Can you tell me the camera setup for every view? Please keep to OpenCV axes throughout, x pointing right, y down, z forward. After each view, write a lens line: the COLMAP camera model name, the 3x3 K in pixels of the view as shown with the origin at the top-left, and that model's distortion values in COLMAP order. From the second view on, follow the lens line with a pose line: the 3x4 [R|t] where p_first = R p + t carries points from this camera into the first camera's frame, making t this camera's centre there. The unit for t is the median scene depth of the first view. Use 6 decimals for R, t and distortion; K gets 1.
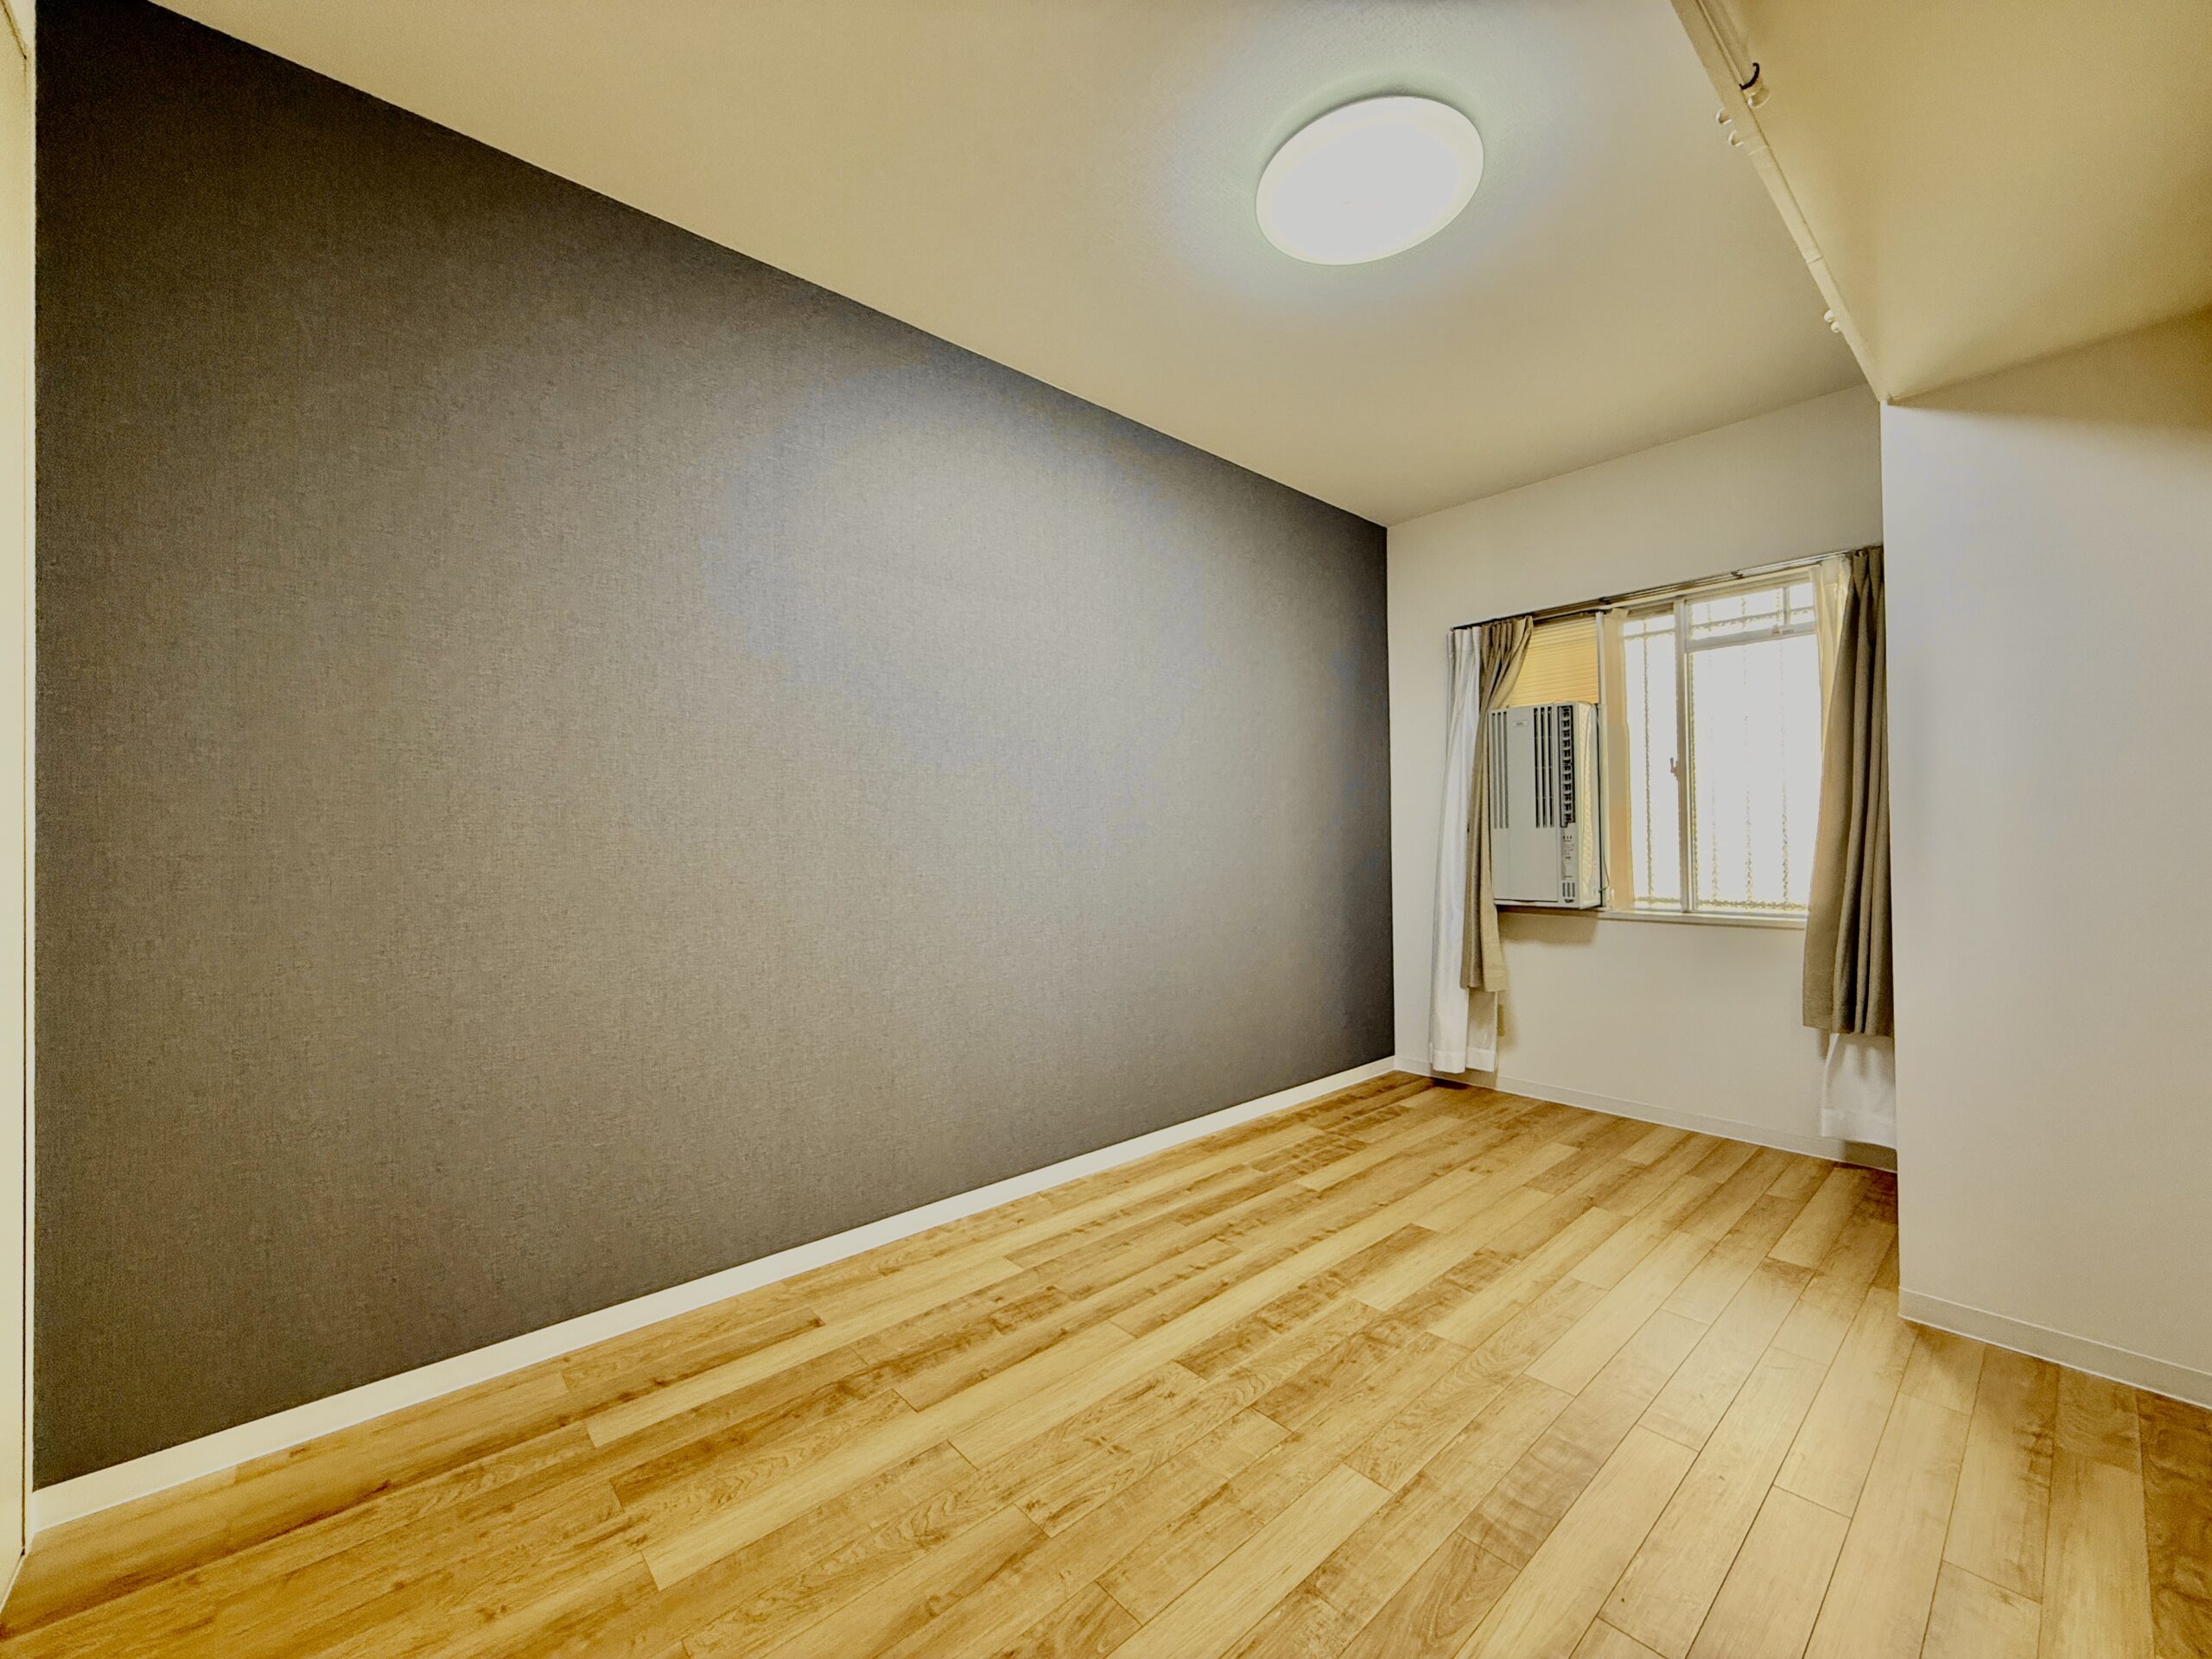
lens RADIAL K [[881.3, 0, 1099.8], [0, 881.3, 837.2], [0, 0, 1]] dist [-0.000254, 0.000346]
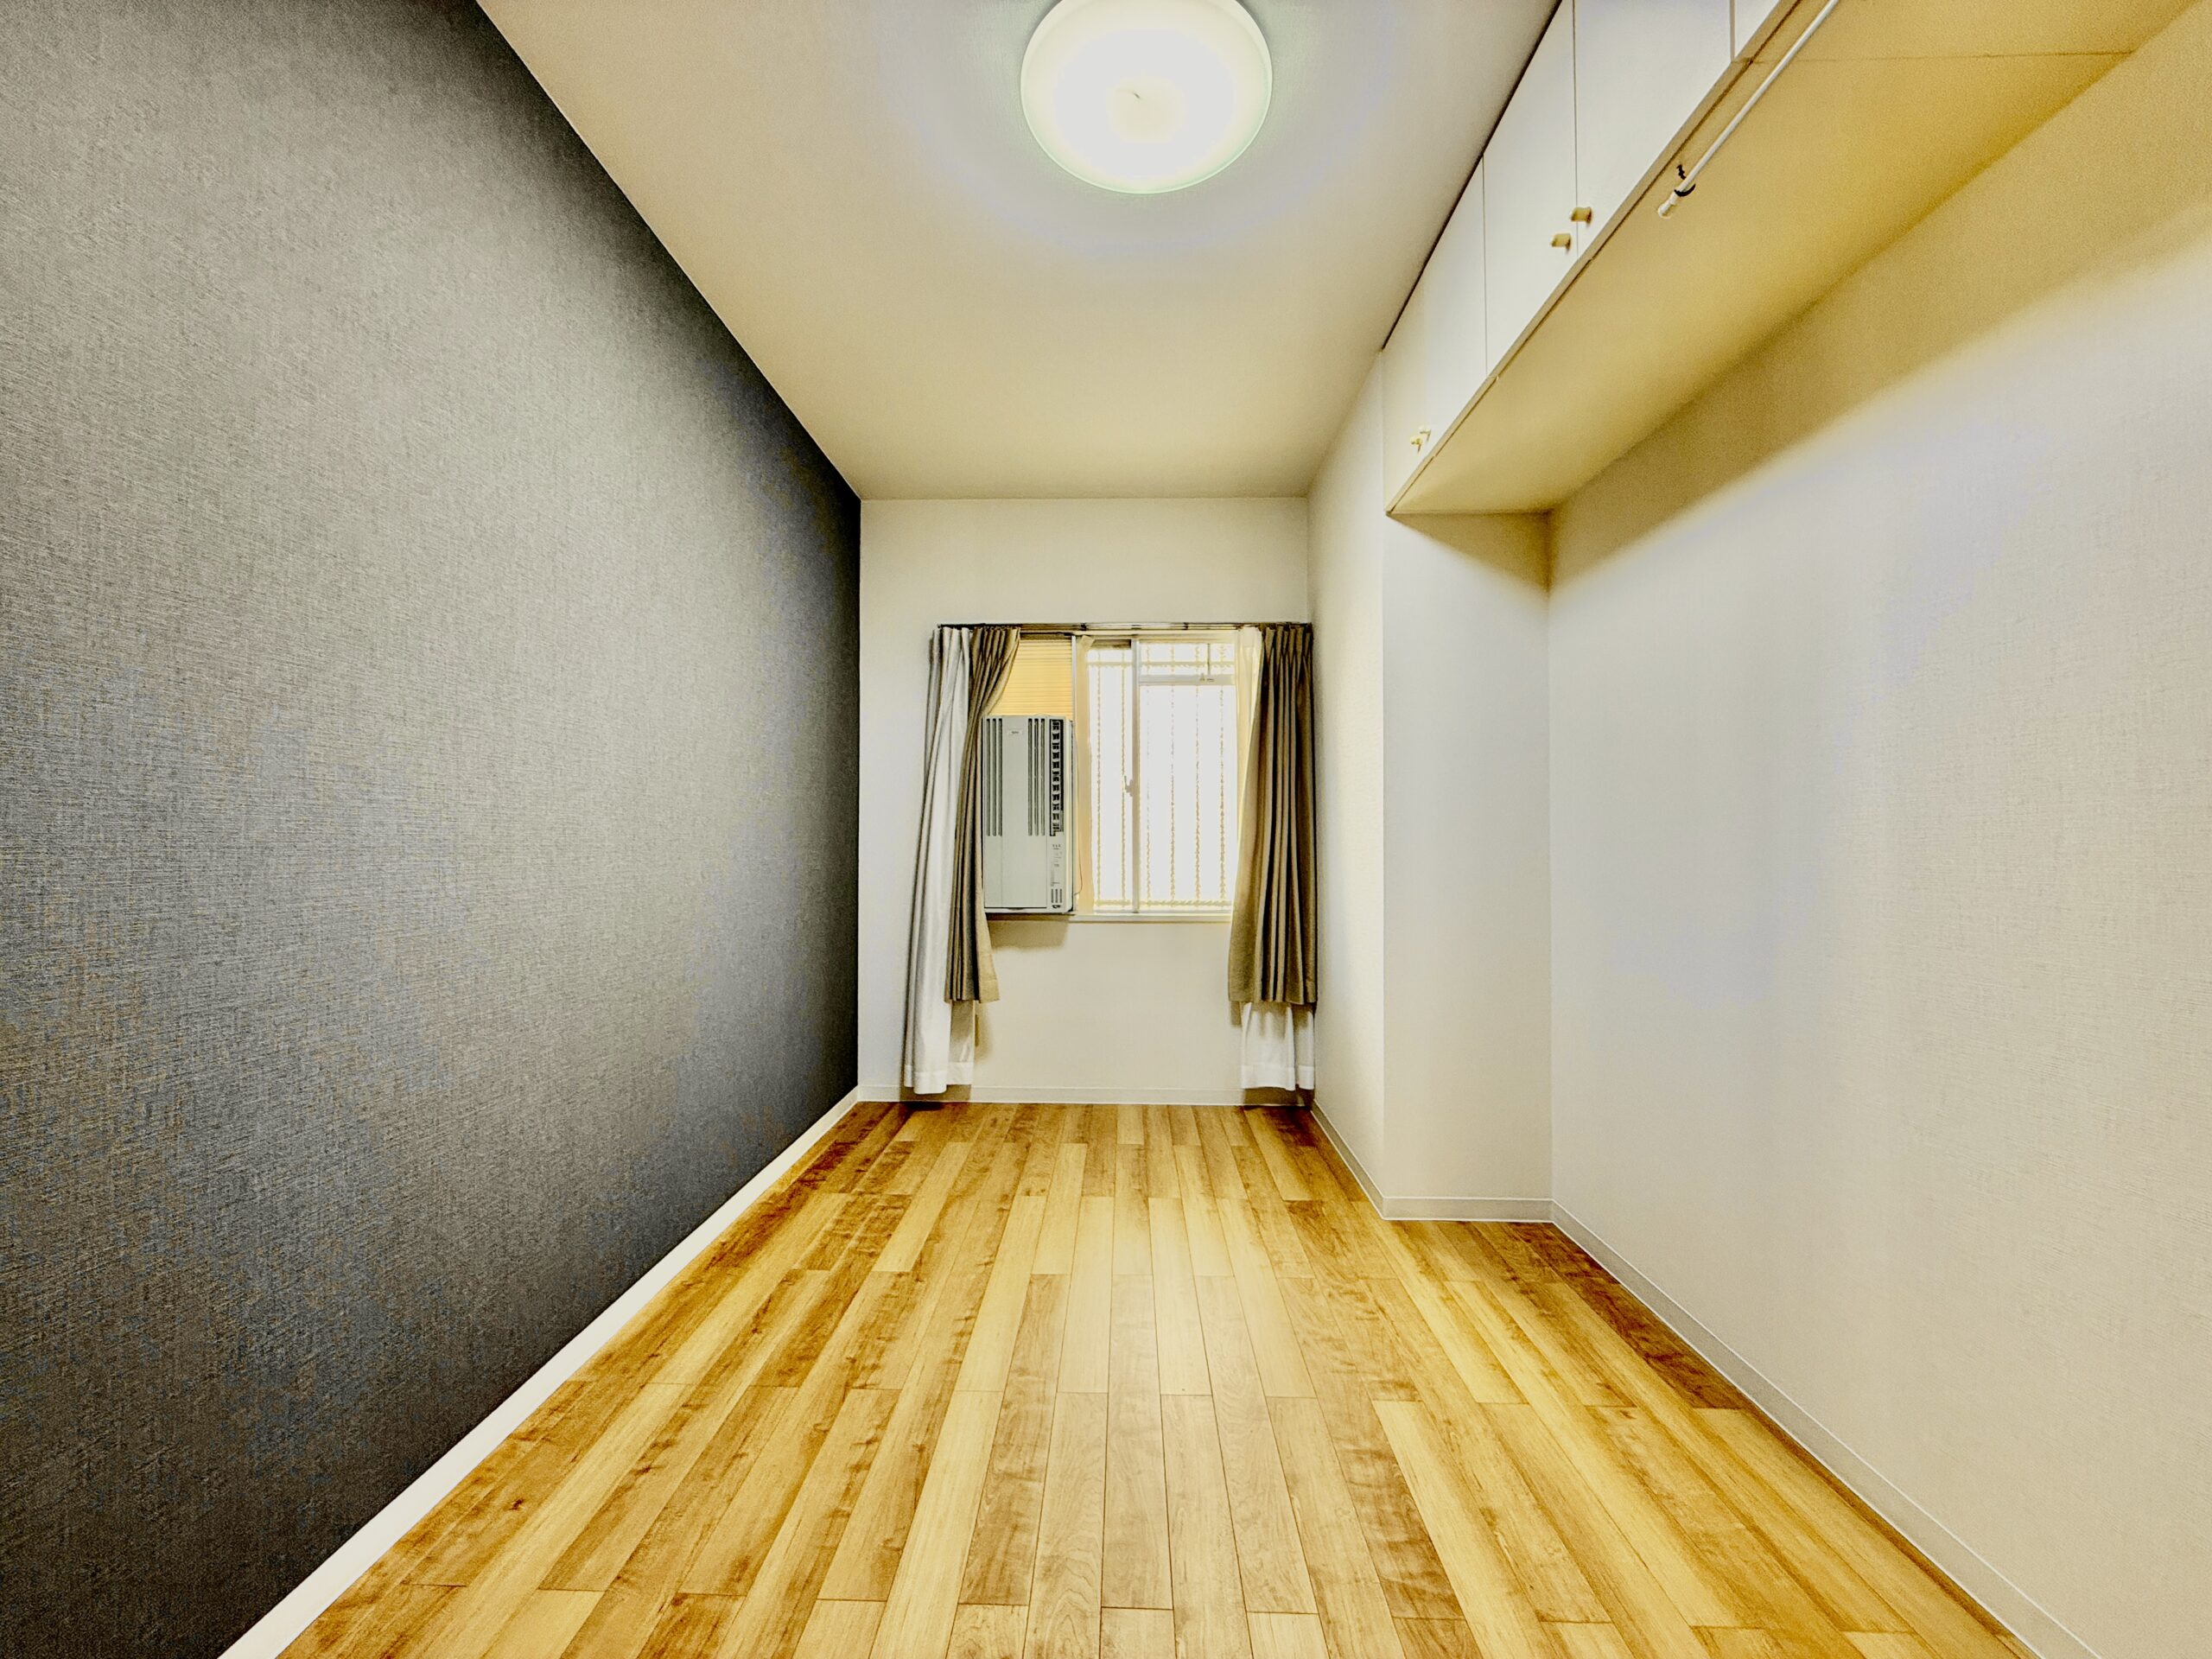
lens RADIAL K [[881.3, 0, 1104.3], [0, 881.3, 832.2], [0, 0, 1]] dist [-0.000254, 0.000346]
pose [[0.681002, 0.022458, 0.731937, -0.288667], [-0.012578, 0.999741, -0.018973, 0.005095], [-0.732174, 0.003715, 0.681108, 0.366912]]
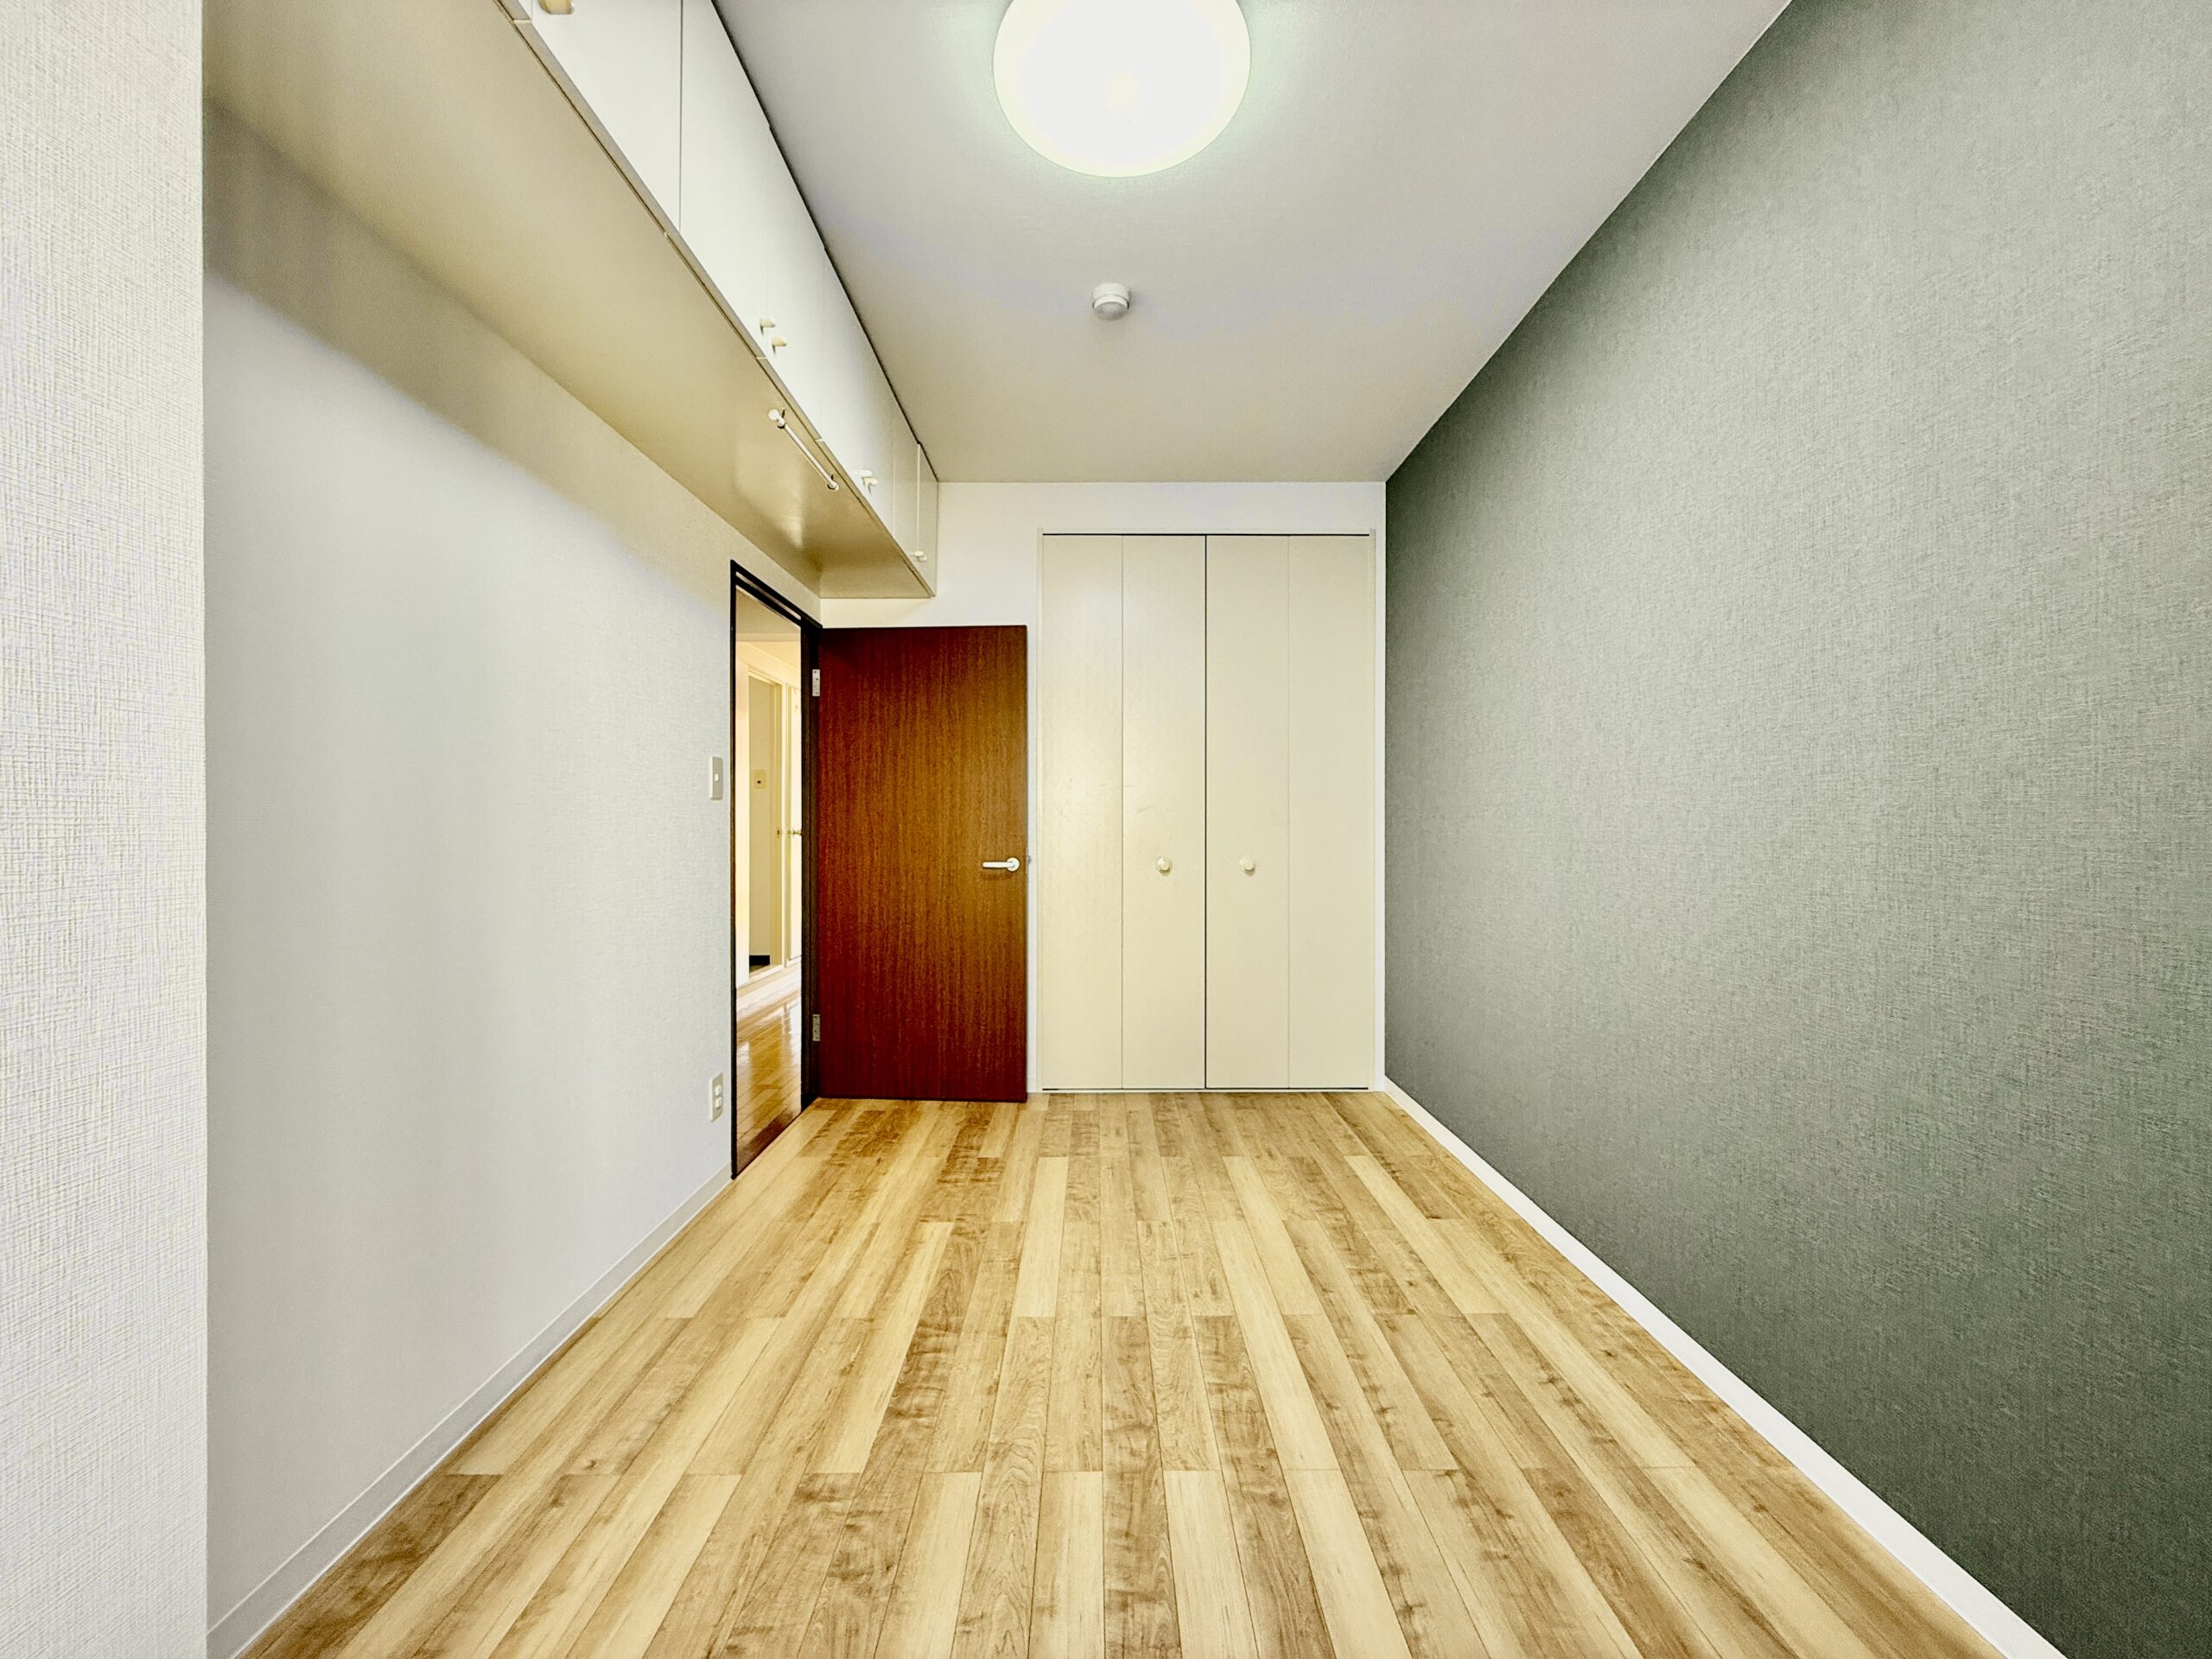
lens RADIAL K [[881.3, 0, 1102.2], [0, 881.3, 826.2], [0, 0, 1]] dist [-0.000254, 0.000346]
pose [[-0.656395, 0.009311, -0.754360, 0.817146], [0.010853, 0.999937, 0.002899, -0.011257], [0.754339, -0.006284, -0.656455, 1.297124]]
